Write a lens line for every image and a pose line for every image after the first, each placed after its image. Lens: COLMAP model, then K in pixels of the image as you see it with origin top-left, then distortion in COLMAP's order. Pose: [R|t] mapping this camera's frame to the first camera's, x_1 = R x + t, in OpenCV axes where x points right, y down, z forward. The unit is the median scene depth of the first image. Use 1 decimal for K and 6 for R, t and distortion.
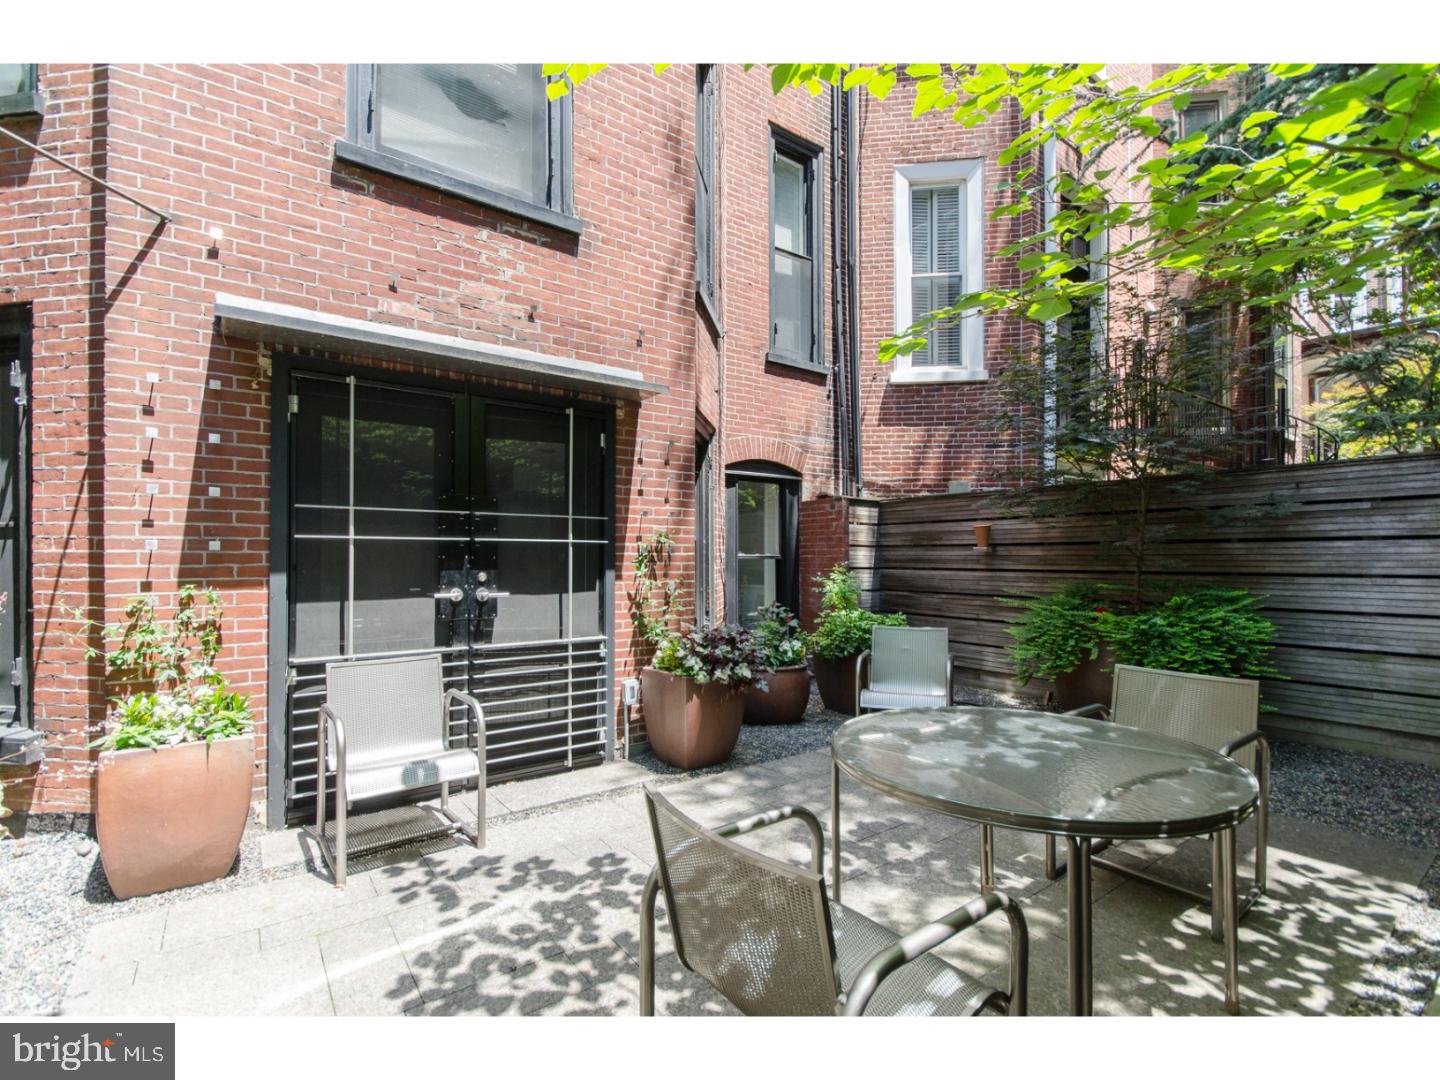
lens RADIAL K [[666.0, 0, 718.4], [0, 666.0, 548.9], [0, 0, 1]] dist [0.002408, 0.000099]
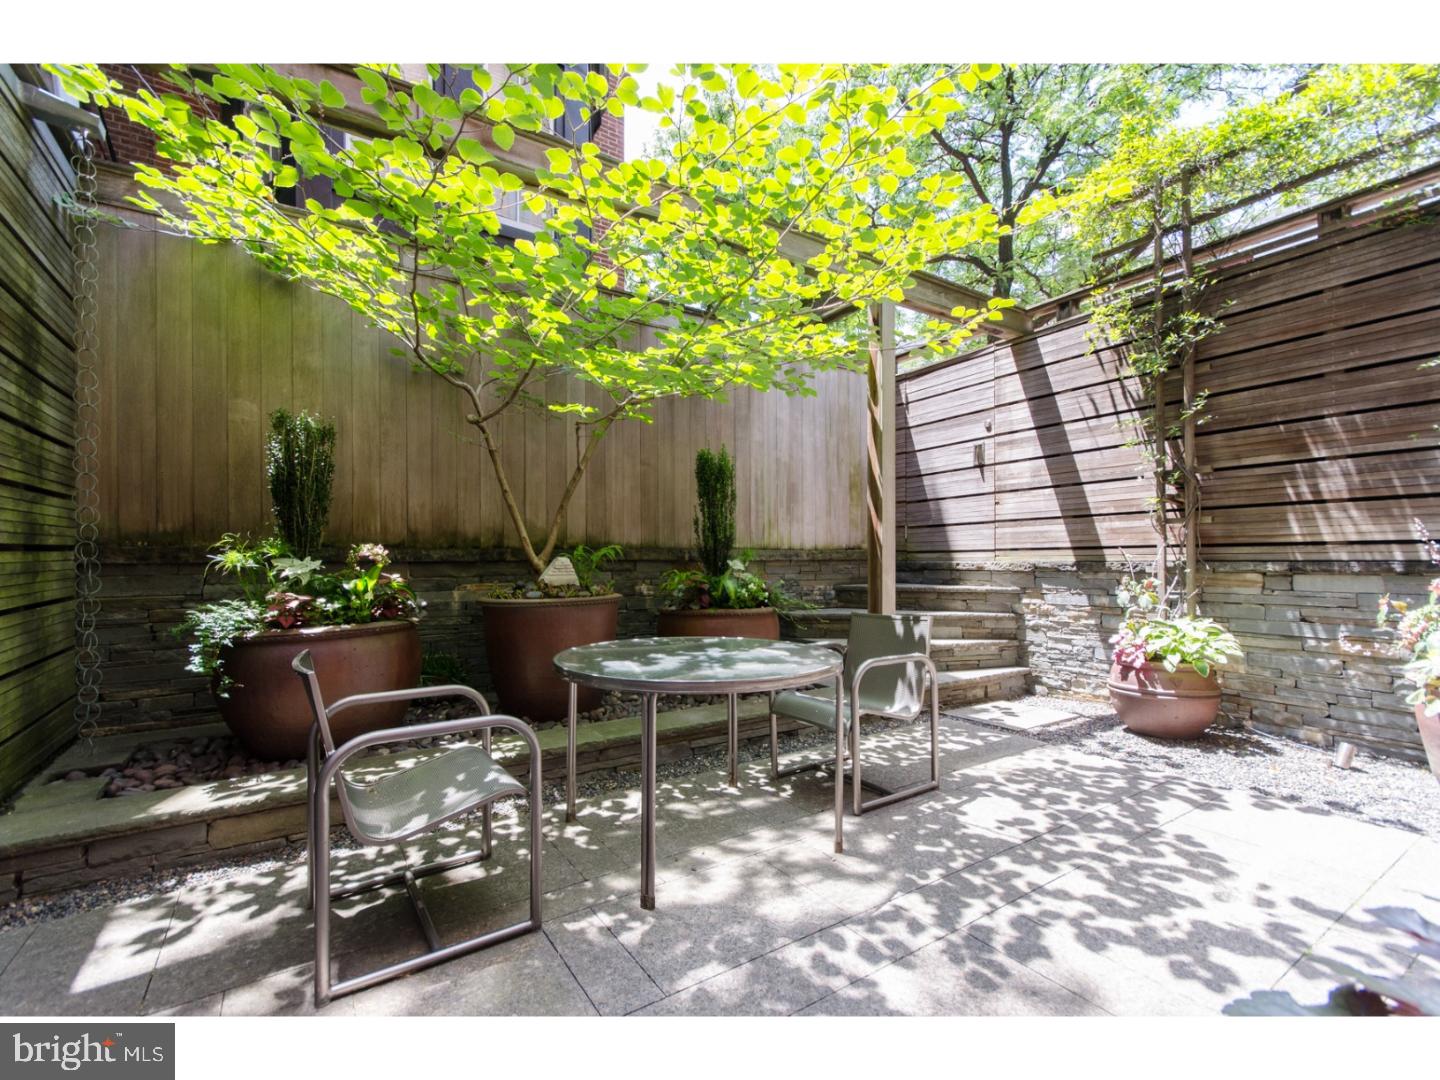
lens RADIAL K [[637.8, 0, 720.4], [0, 637.8, 548.4], [0, 0, 1]] dist [0.000738, 0.000054]
pose [[-0.998433, 0.006138, 0.055629, 0.293640], [0.004002, 0.999253, -0.038432, 0.119528], [-0.055824, -0.038149, -0.997712, 1.934970]]
